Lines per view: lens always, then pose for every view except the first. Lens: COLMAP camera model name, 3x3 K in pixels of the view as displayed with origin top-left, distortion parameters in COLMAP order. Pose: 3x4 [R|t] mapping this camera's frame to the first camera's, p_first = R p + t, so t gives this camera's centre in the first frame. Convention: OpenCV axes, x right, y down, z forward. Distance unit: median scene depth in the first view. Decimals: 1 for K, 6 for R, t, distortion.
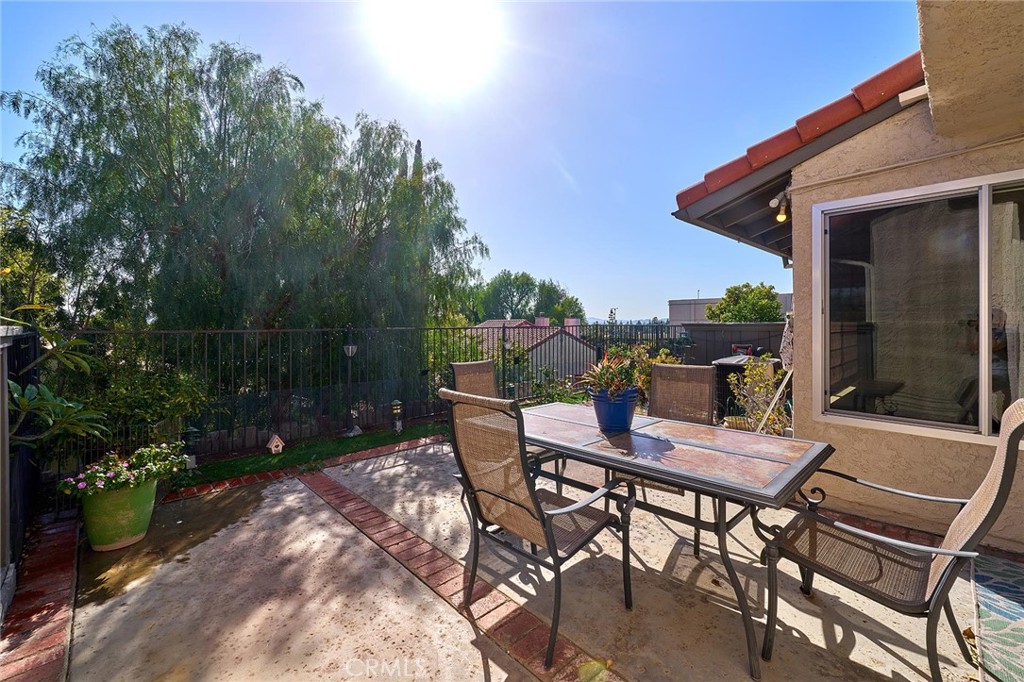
lens RADIAL K [[420.0, 0, 514.4], [0, 420.0, 333.1], [0, 0, 1]] dist [-0.002259, 0.001381]
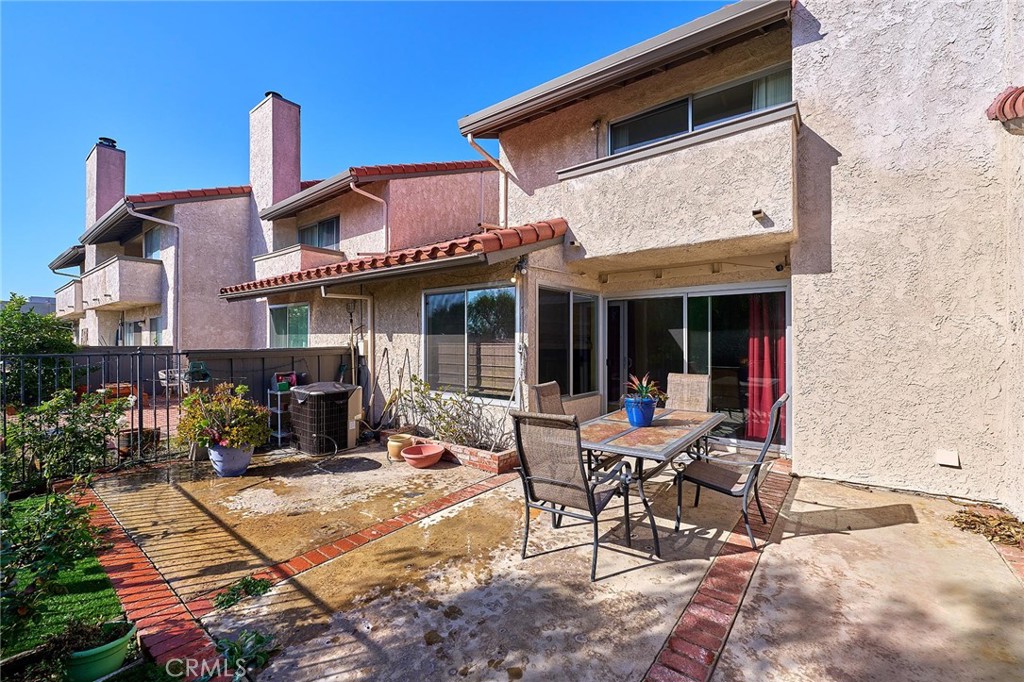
lens RADIAL K [[420.0, 0, 513.1], [0, 420.0, 344.6], [0, 0, 1]] dist [-0.002259, 0.001381]
pose [[-0.169361, 0.008133, 0.985521, -1.310460], [0.007748, 0.999946, -0.006921, -0.058902], [-0.985524, 0.006464, -0.169415, 1.912960]]
